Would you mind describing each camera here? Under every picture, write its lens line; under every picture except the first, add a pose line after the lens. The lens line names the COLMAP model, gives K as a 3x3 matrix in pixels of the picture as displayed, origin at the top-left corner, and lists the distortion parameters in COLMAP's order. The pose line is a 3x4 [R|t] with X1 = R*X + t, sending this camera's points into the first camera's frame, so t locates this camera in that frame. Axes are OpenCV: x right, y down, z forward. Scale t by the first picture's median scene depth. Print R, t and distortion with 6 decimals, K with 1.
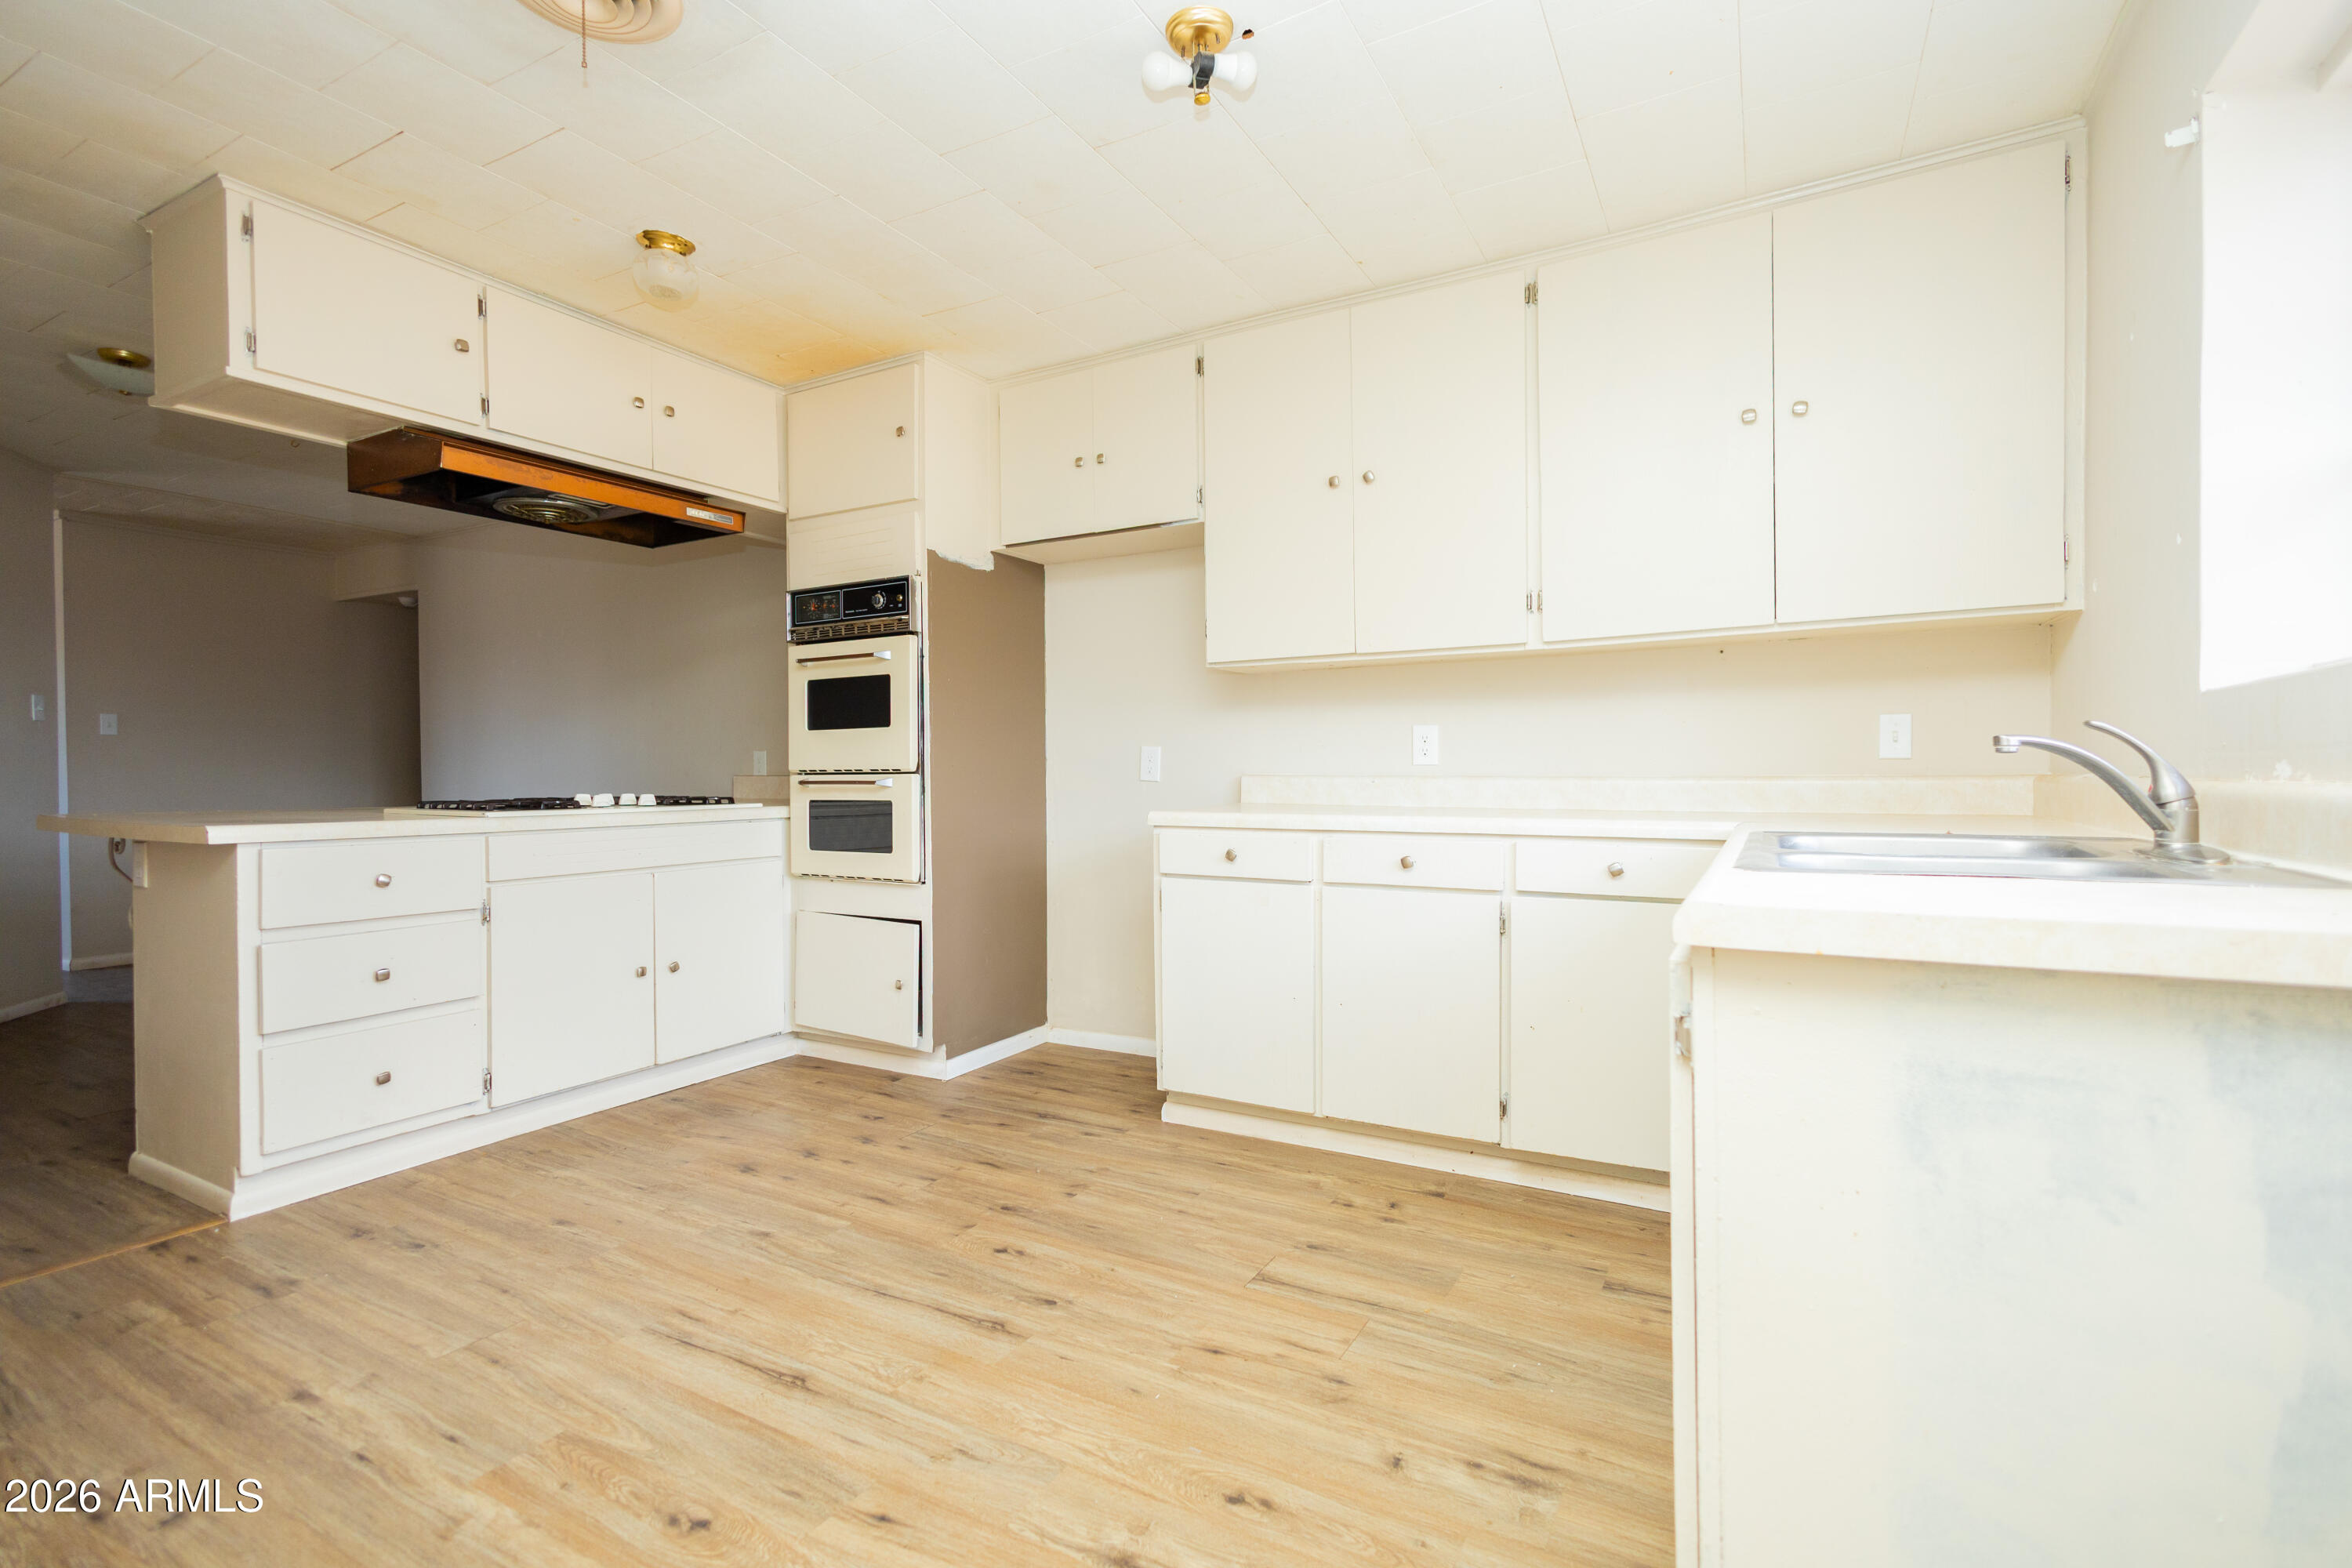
lens RADIAL K [[1070.7, 0, 1185.1], [0, 1070.7, 783.2], [0, 0, 1]] dist [0.012337, -0.005456]
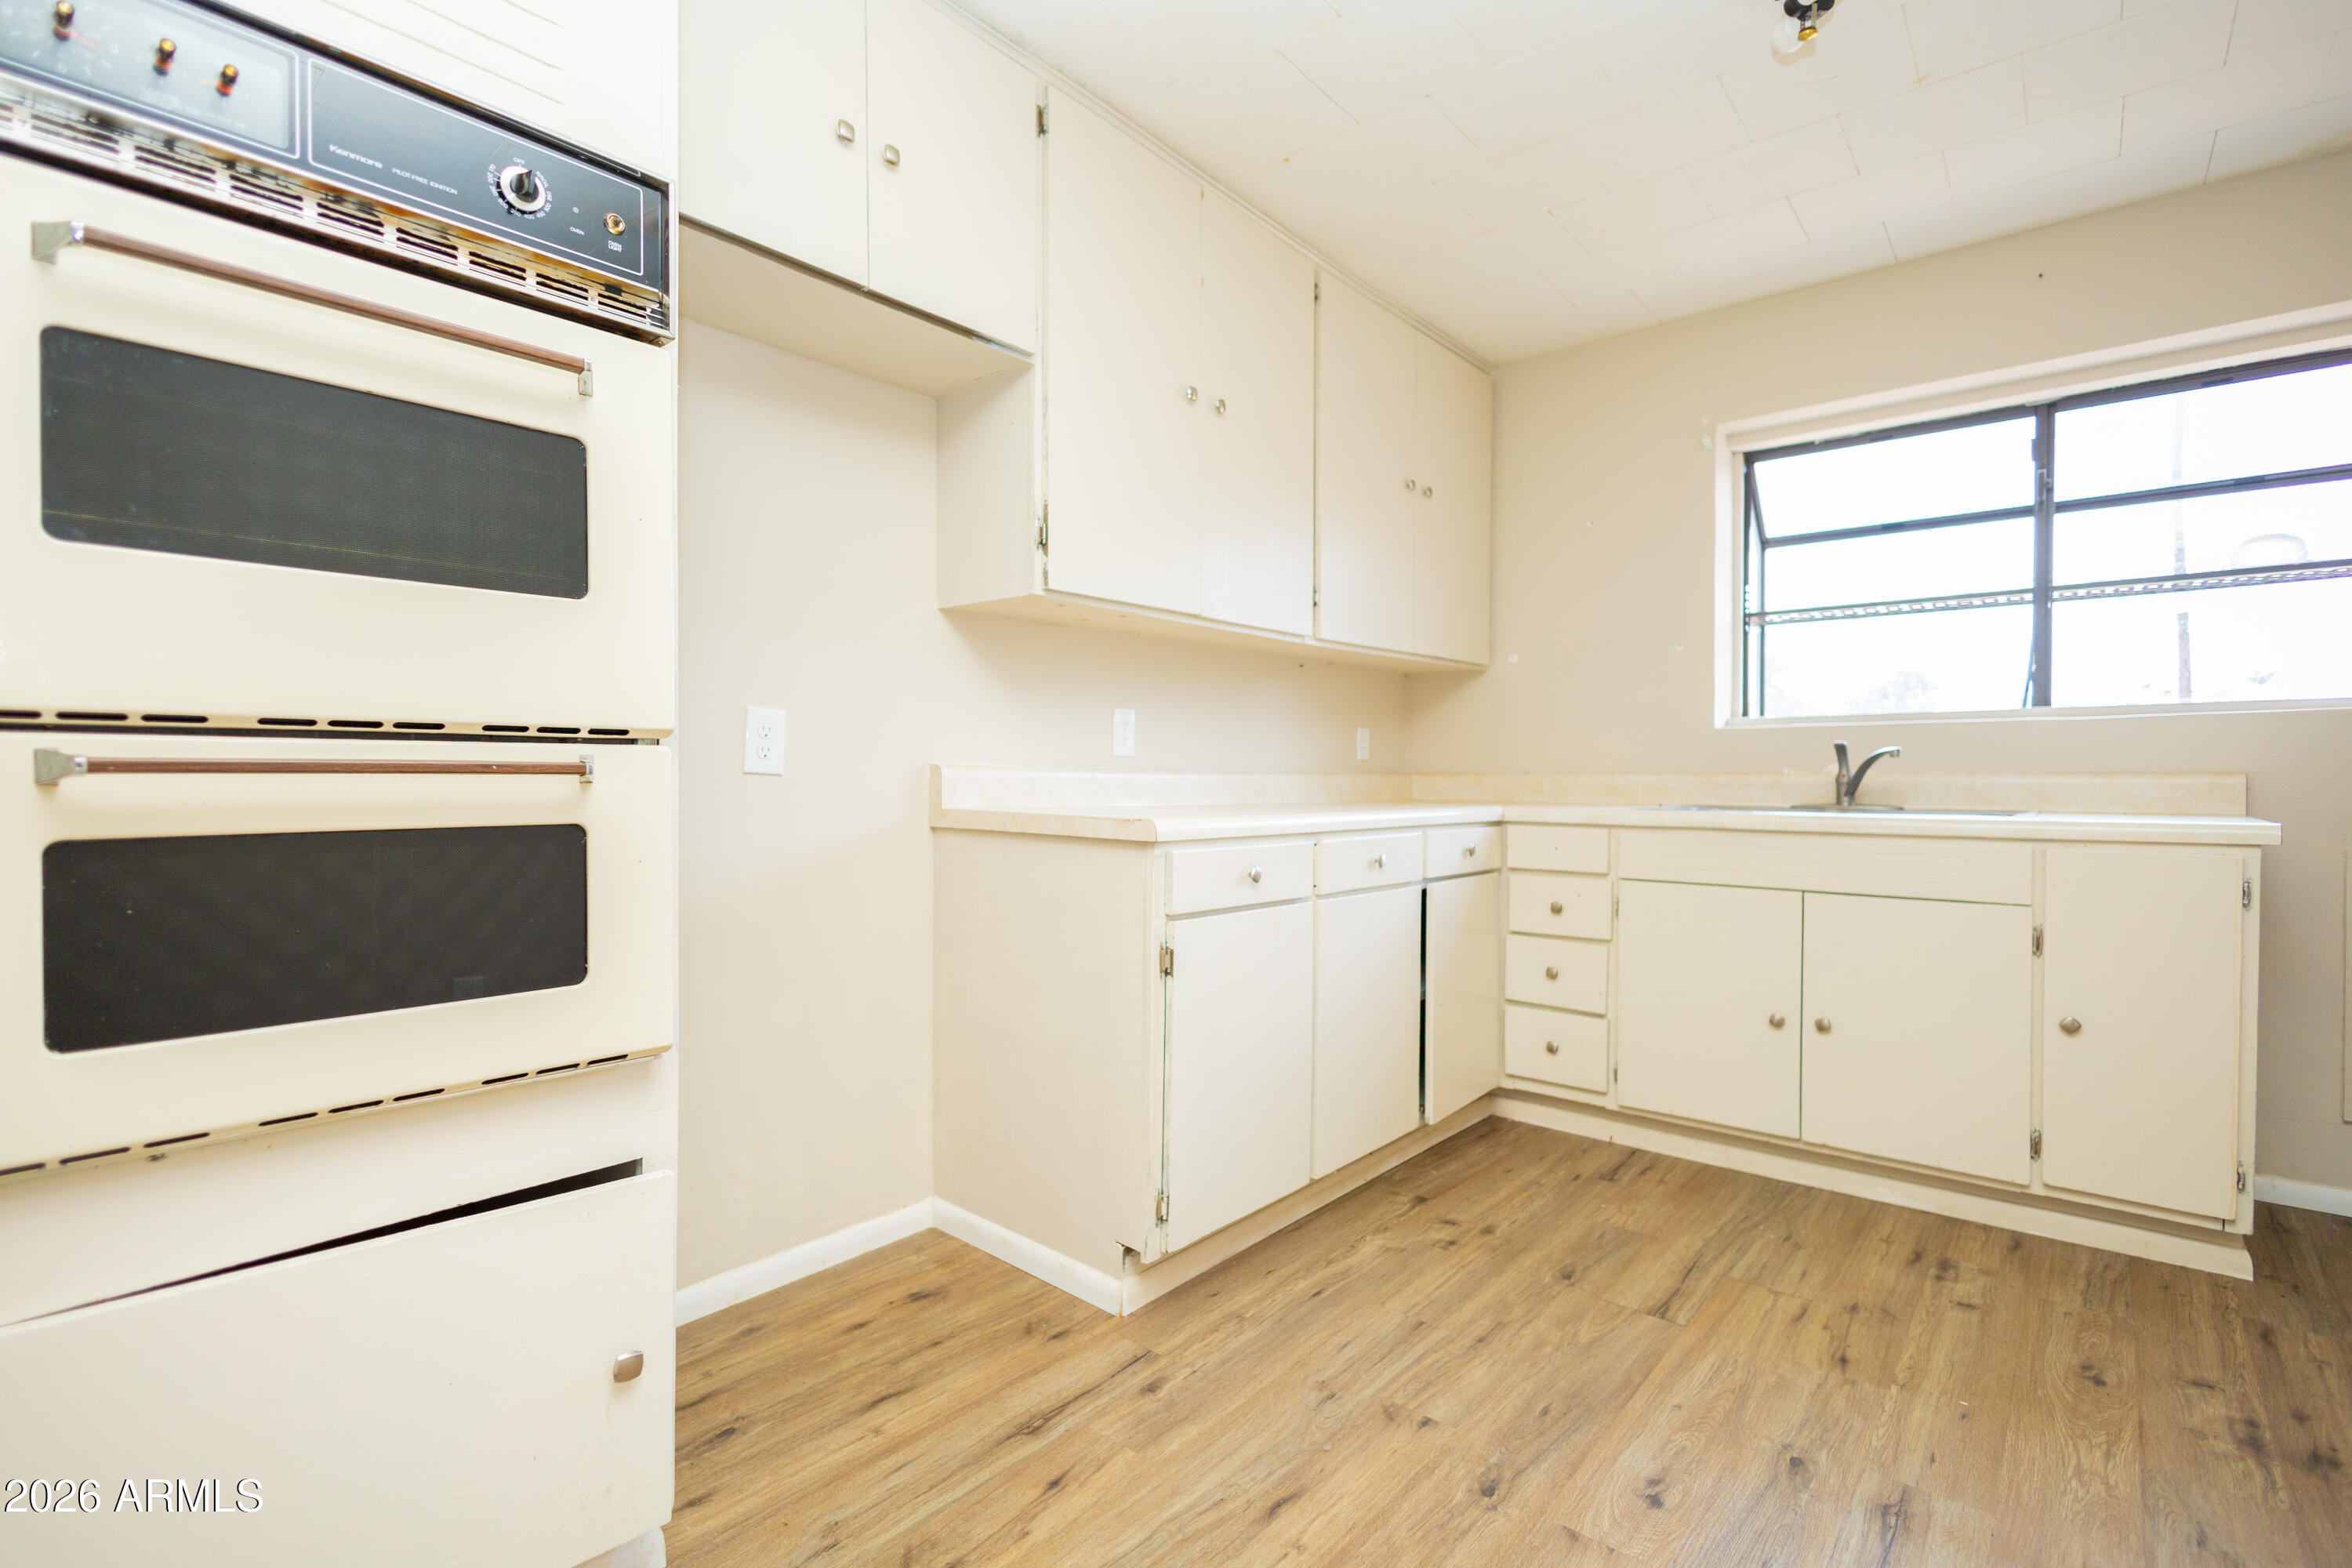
lens RADIAL K [[1070.7, 0, 1184.3], [0, 1070.7, 778.2], [0, 0, 1]] dist [0.012337, -0.005456]
pose [[0.196069, 0.005037, 0.980577, -0.746696], [0.006571, 0.999958, -0.006450, 0.007326], [-0.980568, 0.007708, 0.196028, 0.999100]]
